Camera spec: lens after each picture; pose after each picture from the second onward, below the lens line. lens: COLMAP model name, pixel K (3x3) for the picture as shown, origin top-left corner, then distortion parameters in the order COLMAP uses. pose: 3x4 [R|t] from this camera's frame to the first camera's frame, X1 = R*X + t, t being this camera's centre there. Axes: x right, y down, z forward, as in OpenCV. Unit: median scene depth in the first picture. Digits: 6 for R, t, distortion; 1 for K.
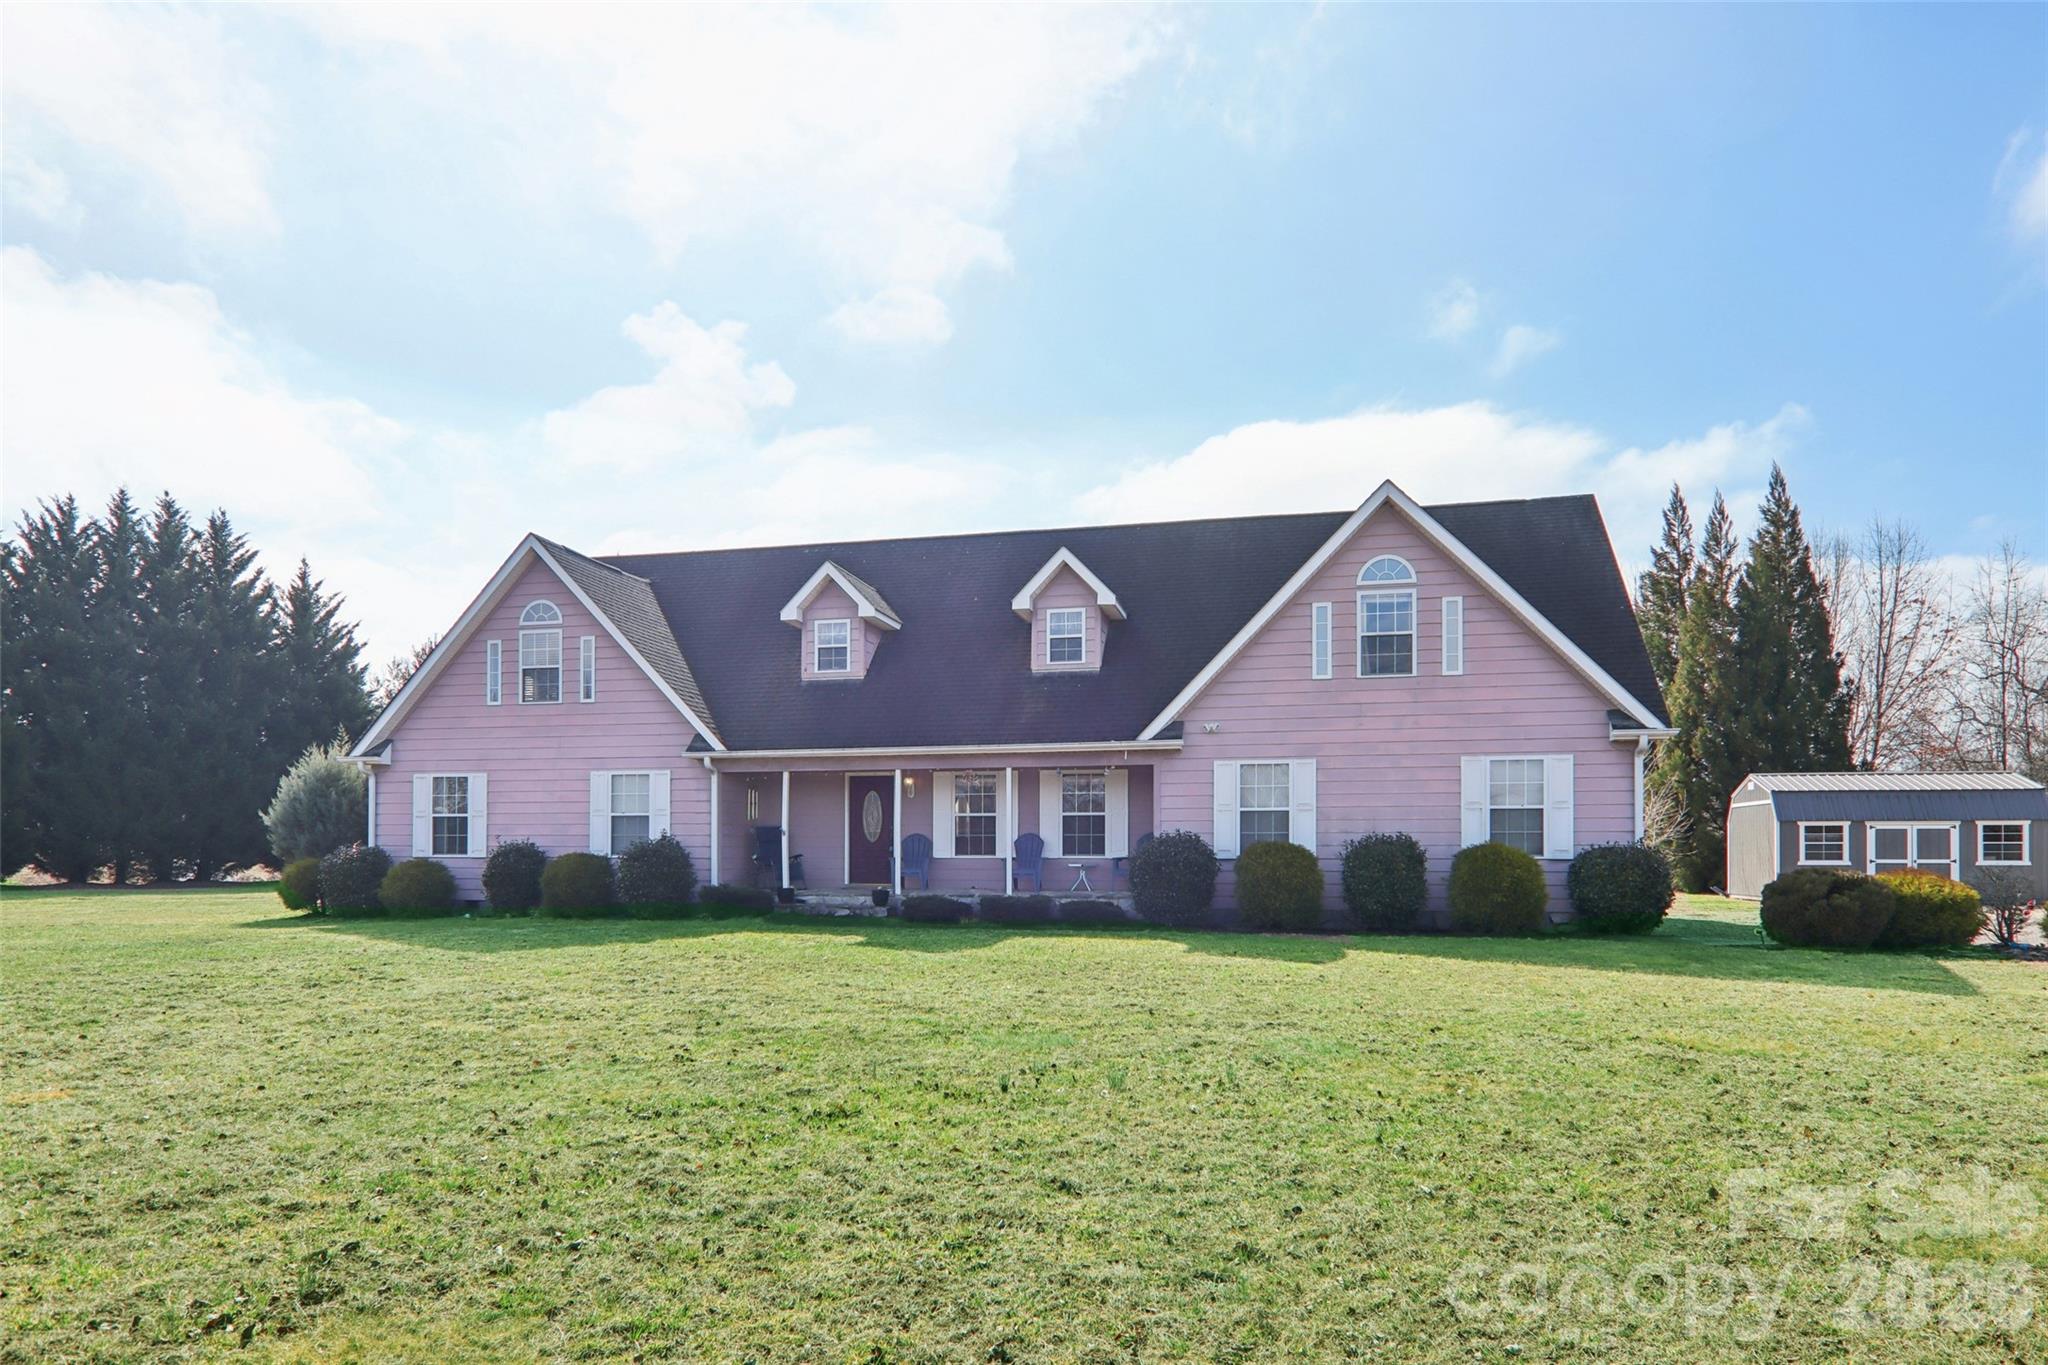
lens RADIAL K [[1155.7, 0, 1025.2], [0, 1155.7, 832.1], [0, 0, 1]] dist [-0.001683, -0.016757]
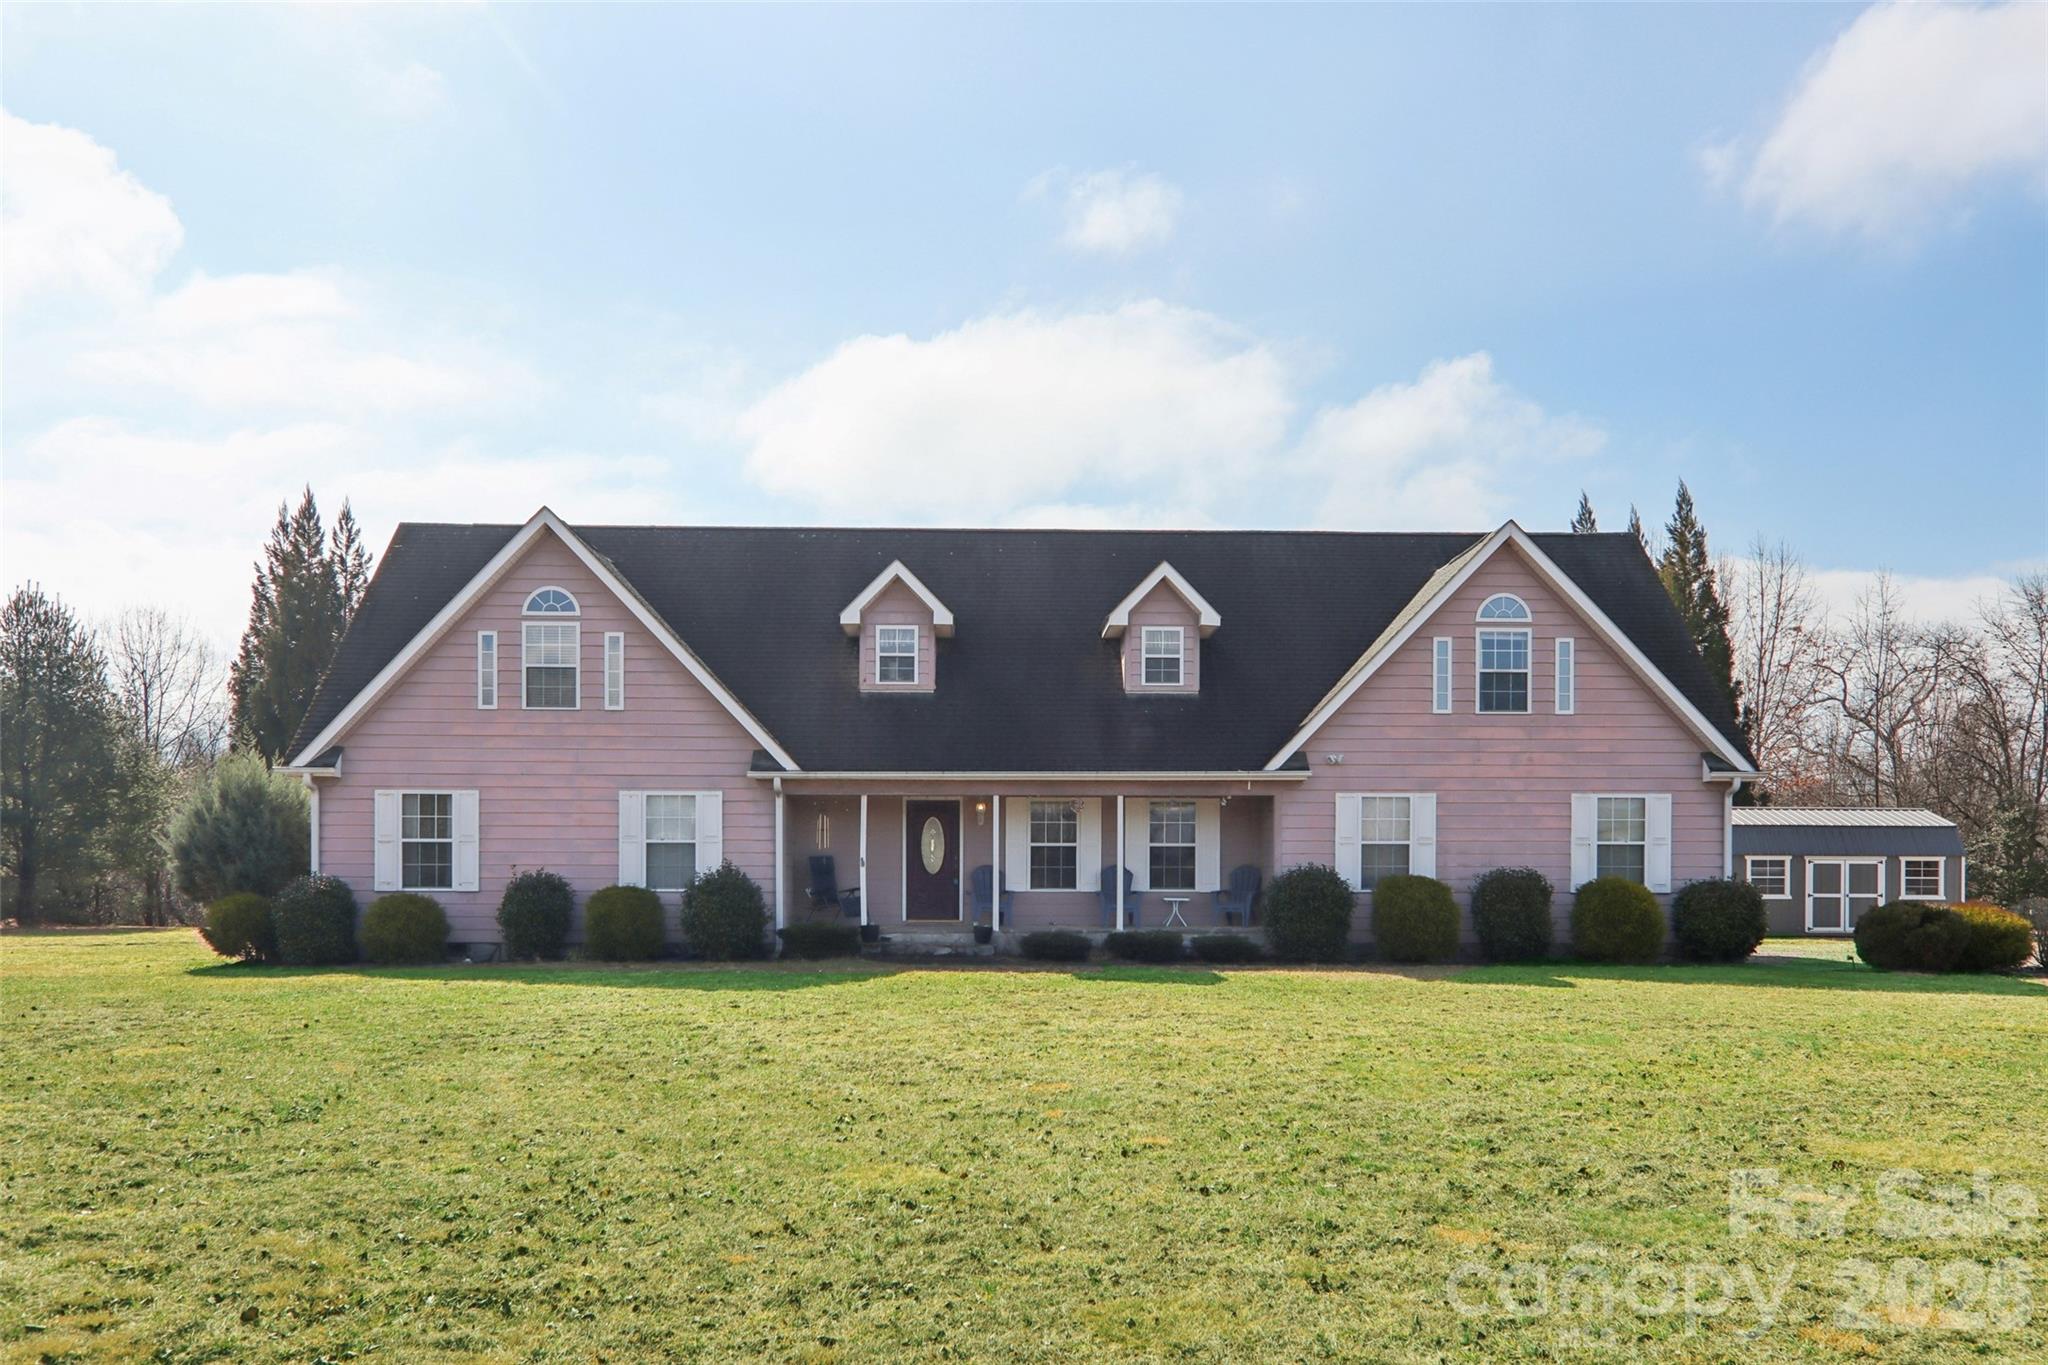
lens RADIAL K [[1486.4, 0, 1025.2], [0, 1486.4, 888.3], [0, 0, 1]] dist [-0.007267, -0.002258]
pose [[0.969906, 0.000694, 0.243480, -0.364748], [-0.005436, 0.999808, 0.018805, -0.002759], [-0.243420, -0.019563, 0.969724, -0.147866]]
